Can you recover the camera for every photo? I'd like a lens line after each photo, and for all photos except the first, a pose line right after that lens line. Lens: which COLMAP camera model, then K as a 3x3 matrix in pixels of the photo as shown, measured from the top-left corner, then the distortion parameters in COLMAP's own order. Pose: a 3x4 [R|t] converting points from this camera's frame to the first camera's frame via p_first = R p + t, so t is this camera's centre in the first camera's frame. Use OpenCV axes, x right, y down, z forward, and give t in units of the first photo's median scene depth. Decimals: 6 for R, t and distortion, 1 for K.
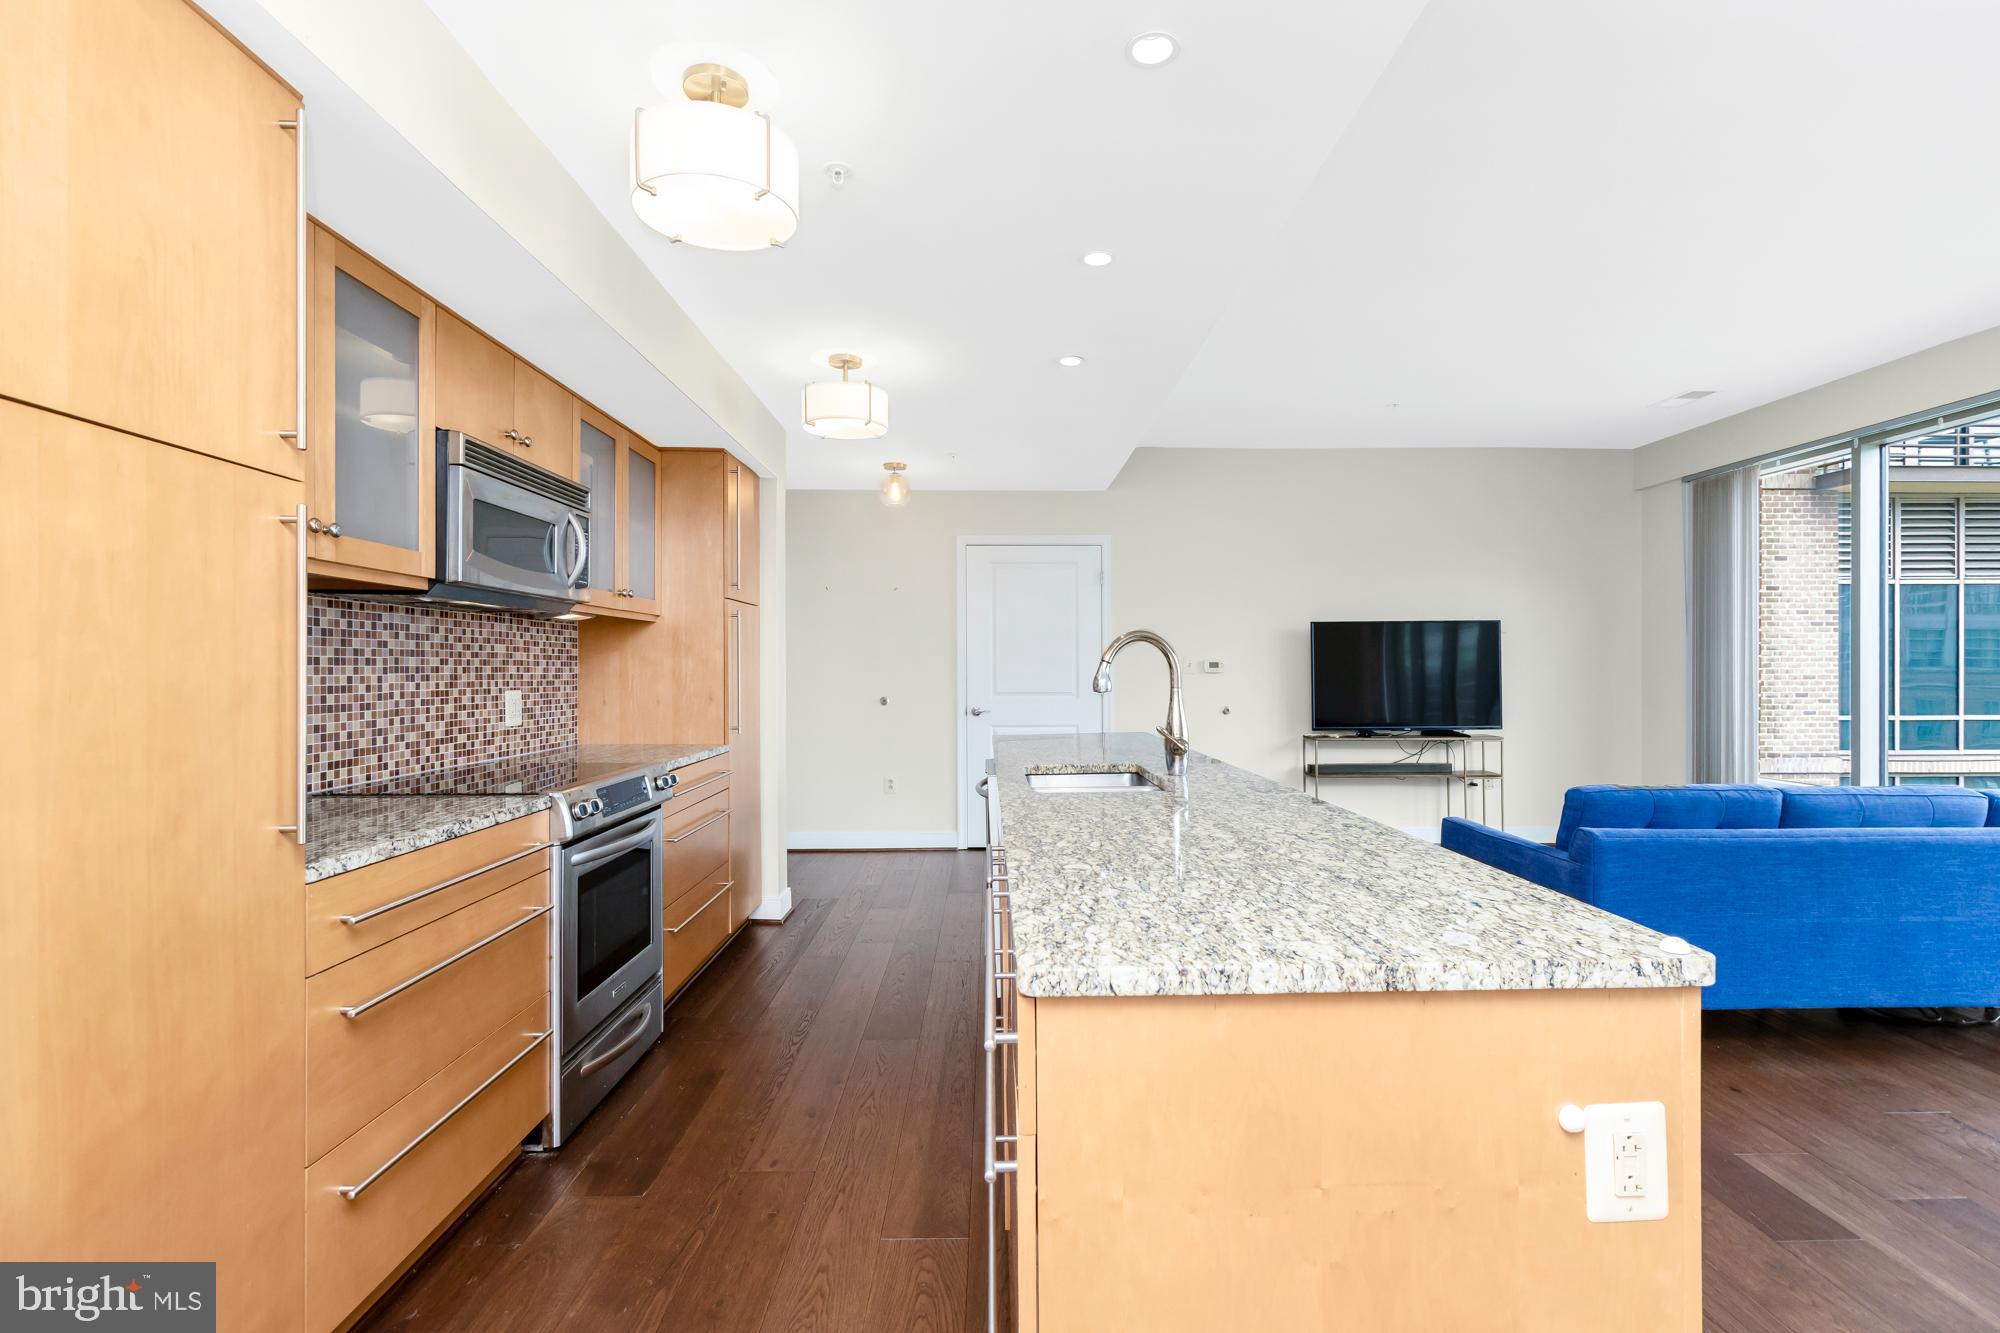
lens RADIAL K [[928.8, 0, 993.8], [0, 928.8, 673.7], [0, 0, 1]] dist [0.001650, 0.002449]
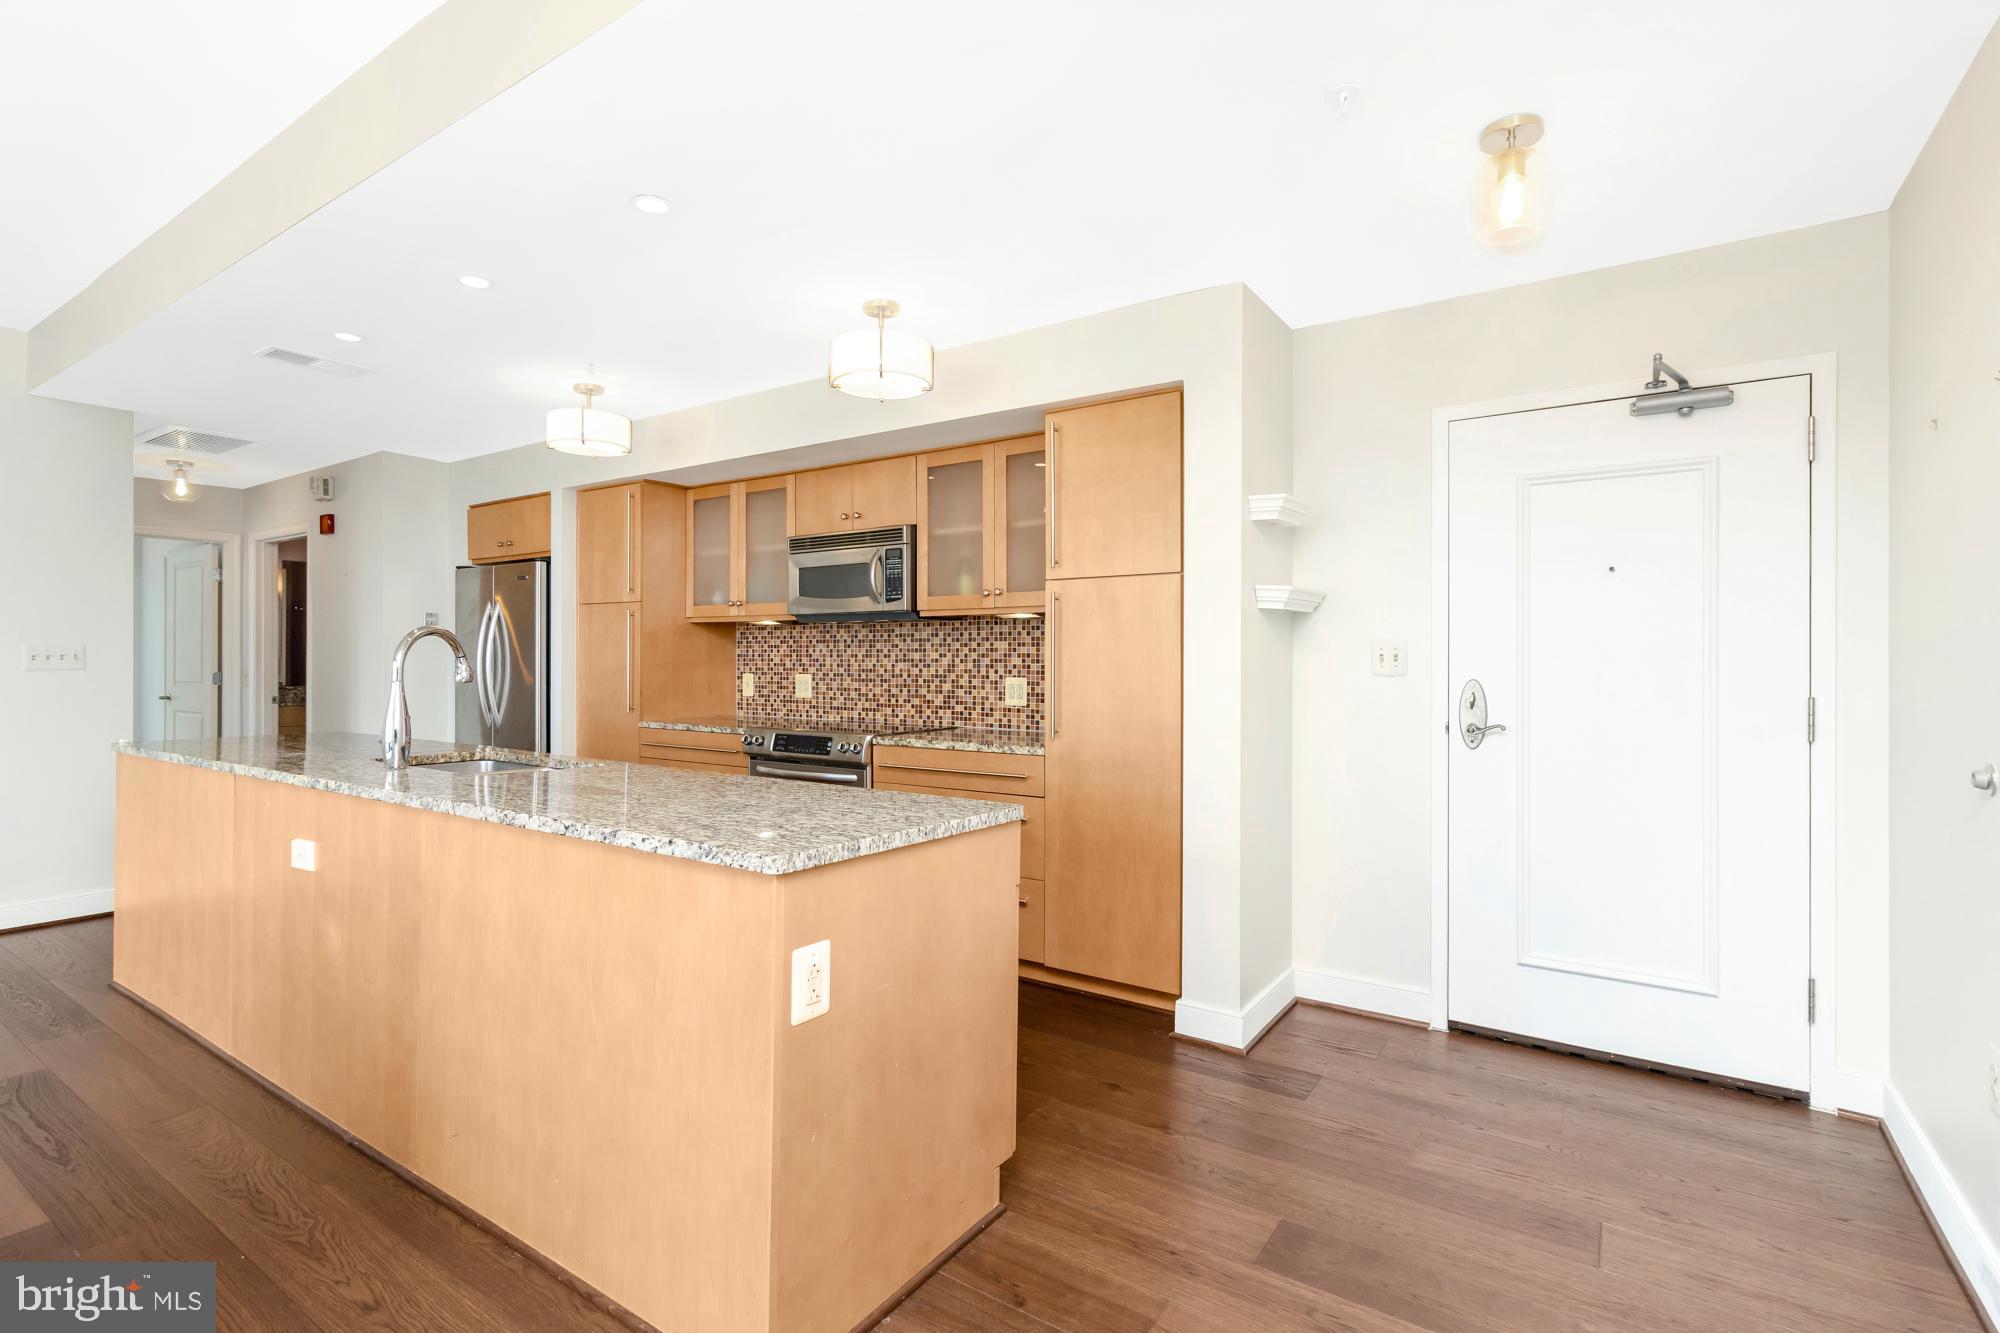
lens RADIAL K [[928.8, 0, 994.4], [0, 928.8, 673.3], [0, 0, 1]] dist [0.001650, 0.002449]
pose [[-0.575827, 0.015792, -0.817419, 0.640588], [-0.003294, 0.999761, 0.021635, -0.017965], [0.817565, 0.015151, -0.575637, 2.072721]]
